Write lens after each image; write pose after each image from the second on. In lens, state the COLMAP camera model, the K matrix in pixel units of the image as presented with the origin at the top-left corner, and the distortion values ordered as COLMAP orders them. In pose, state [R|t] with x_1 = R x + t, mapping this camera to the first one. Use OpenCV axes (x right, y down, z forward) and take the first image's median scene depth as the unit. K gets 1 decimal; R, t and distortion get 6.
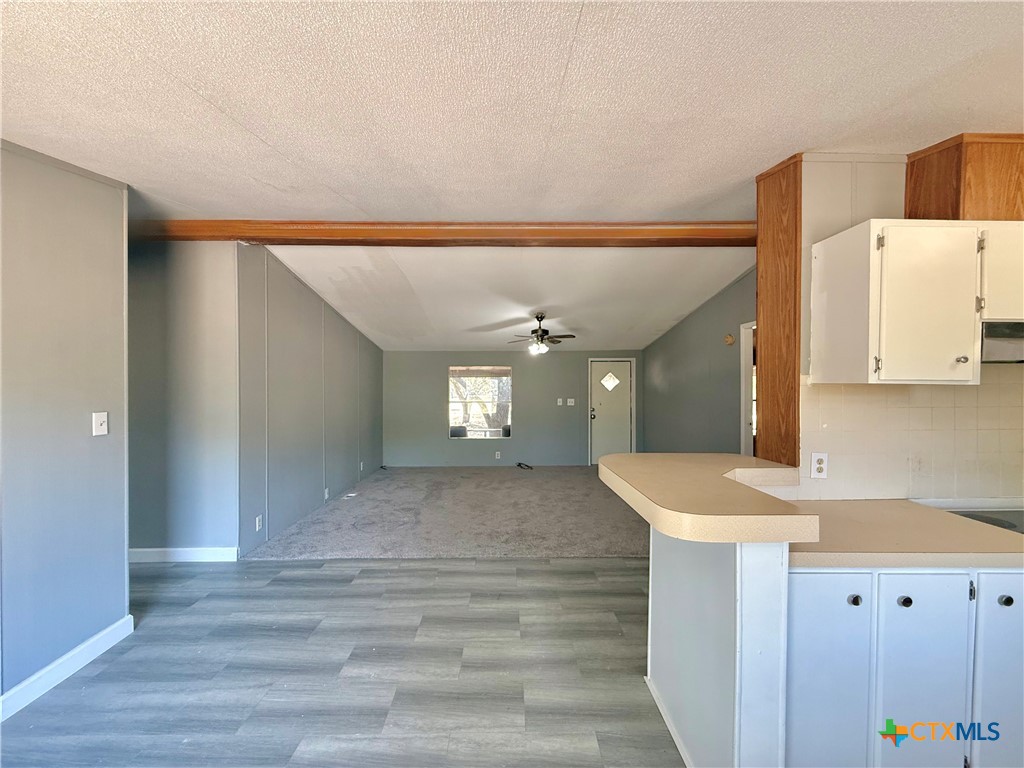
lens RADIAL K [[408.5, 0, 508.5], [0, 408.5, 385.4], [0, 0, 1]] dist [0.000733, -0.000251]
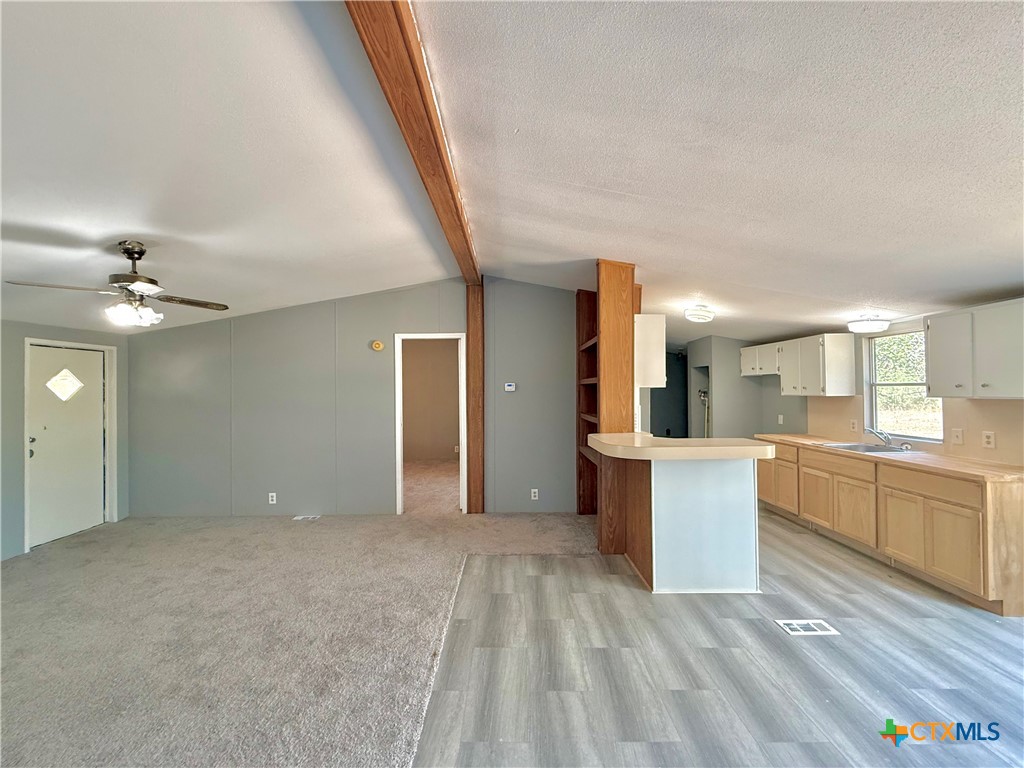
lens RADIAL K [[408.5, 0, 512.5], [0, 408.5, 384.4], [0, 0, 1]] dist [0.000733, -0.000251]
pose [[0.005890, 0.012610, 0.999903, -0.640081], [0.005672, 0.999904, -0.012644, 0.000893], [-0.999967, 0.005745, 0.005818, 0.856804]]
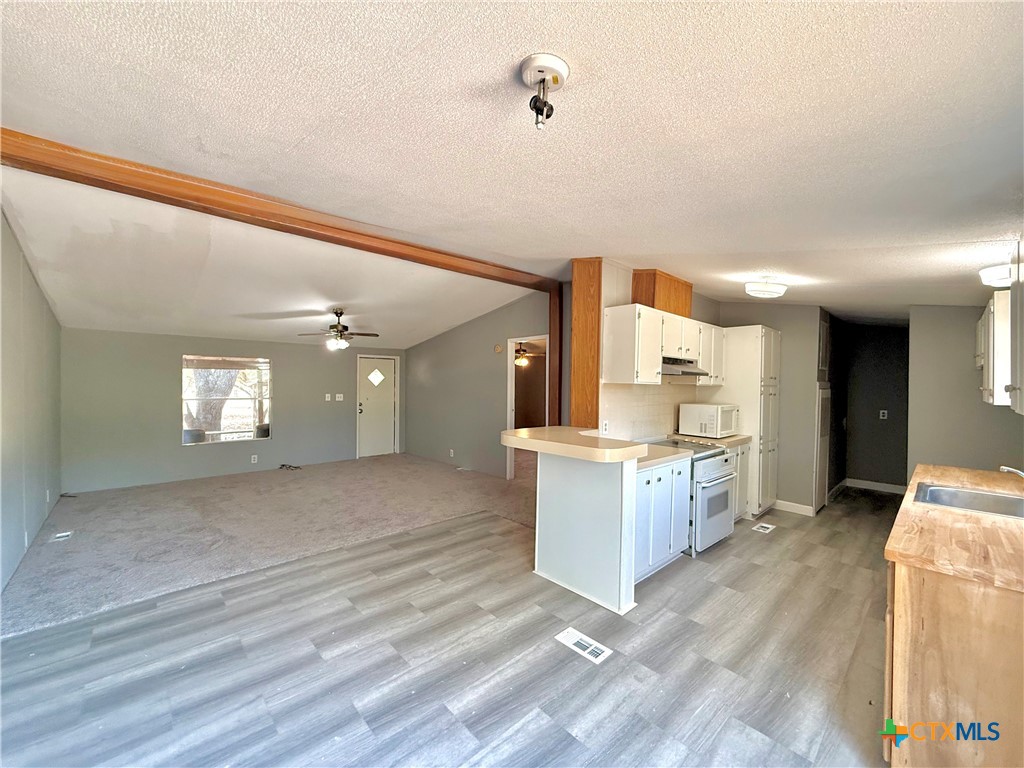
lens RADIAL K [[408.5, 0, 511.1], [0, 408.5, 386.0], [0, 0, 1]] dist [0.000733, -0.000251]
pose [[0.739213, 0.002581, 0.673467, -0.449771], [-0.011911, 0.999886, 0.009241, -0.002089], [-0.673366, -0.014853, 0.739160, -0.046785]]
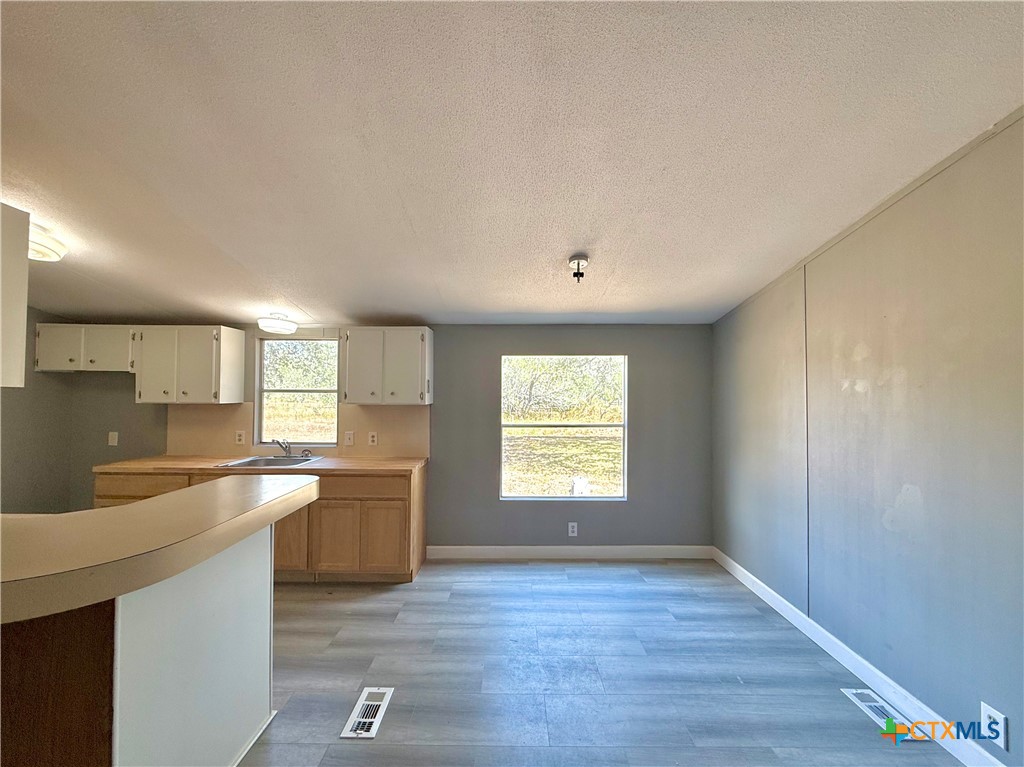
lens RADIAL K [[408.5, 0, 512.4], [0, 408.5, 387.9], [0, 0, 1]] dist [0.000733, -0.000251]
pose [[-0.999887, -0.008999, 0.012002, -0.113520], [-0.009298, 0.999642, -0.025076, 0.006127], [-0.011772, -0.025185, -0.999613, 0.894210]]
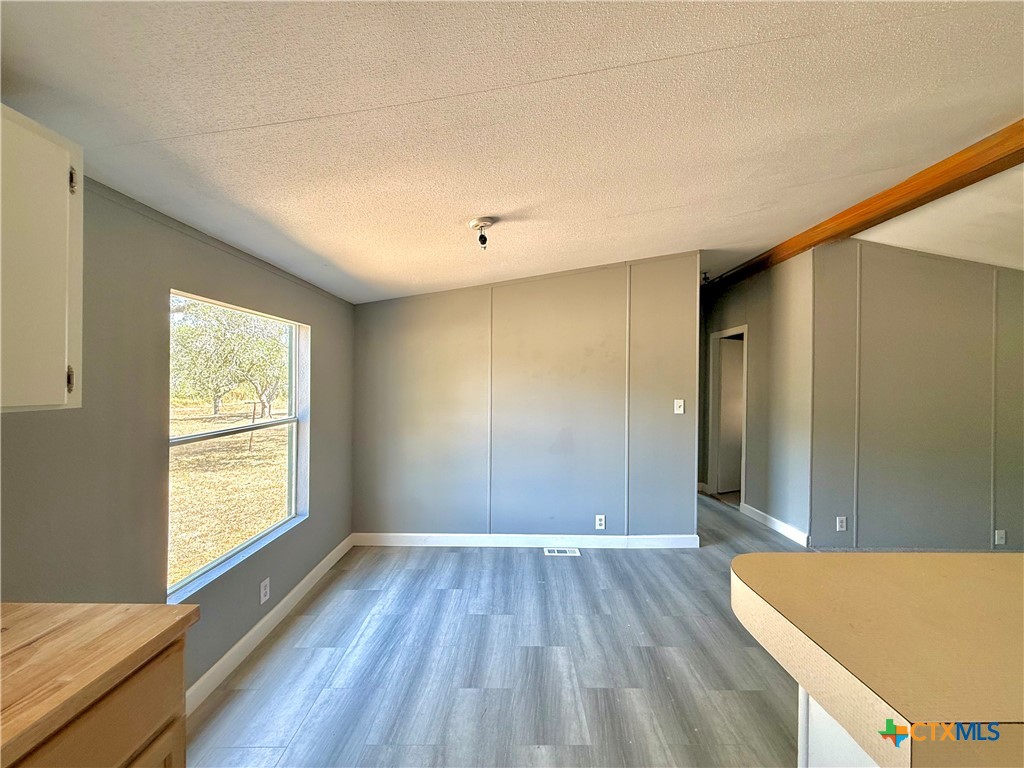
lens RADIAL K [[408.5, 0, 512.4], [0, 408.5, 385.7], [0, 0, 1]] dist [0.000733, -0.000251]
pose [[-0.008406, 0.007933, -0.999933, 0.399006], [-0.008923, 0.999928, 0.008008, 0.003017], [0.999925, 0.008989, -0.008335, 0.224229]]
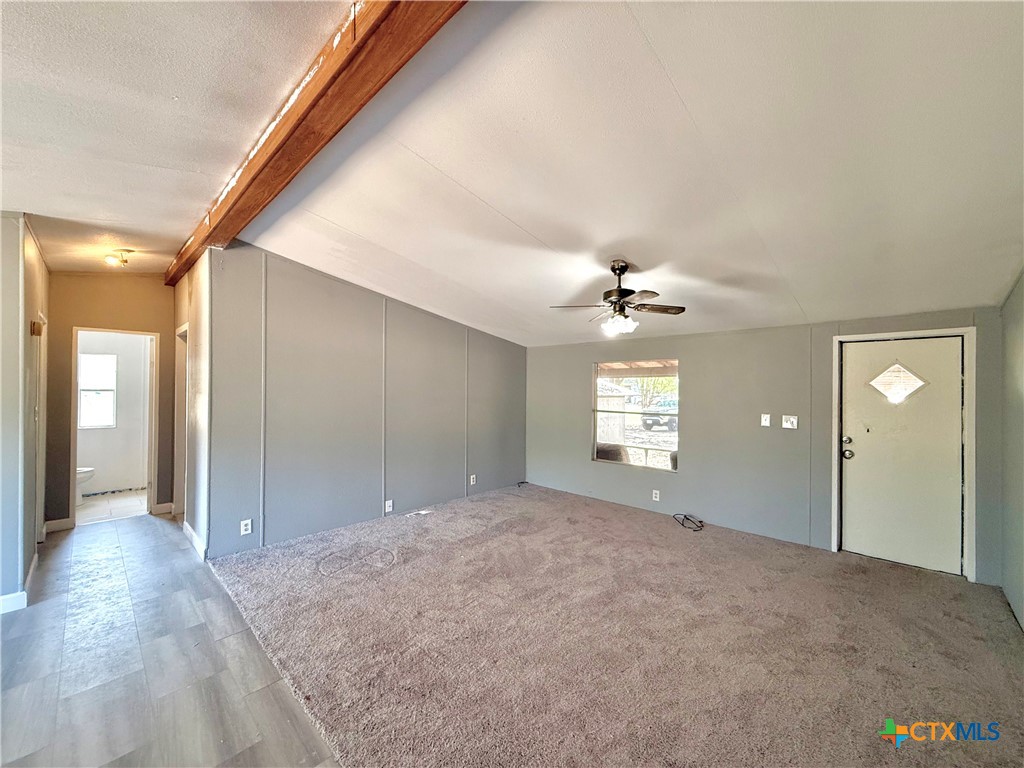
lens RADIAL K [[408.5, 0, 506.1], [0, 408.5, 386.0], [0, 0, 1]] dist [0.000733, -0.000251]
pose [[0.709553, 0.004755, -0.704636, 0.564952], [-0.003030, 0.999989, 0.003697, -0.013092], [0.704645, -0.000488, 0.709560, 0.781896]]
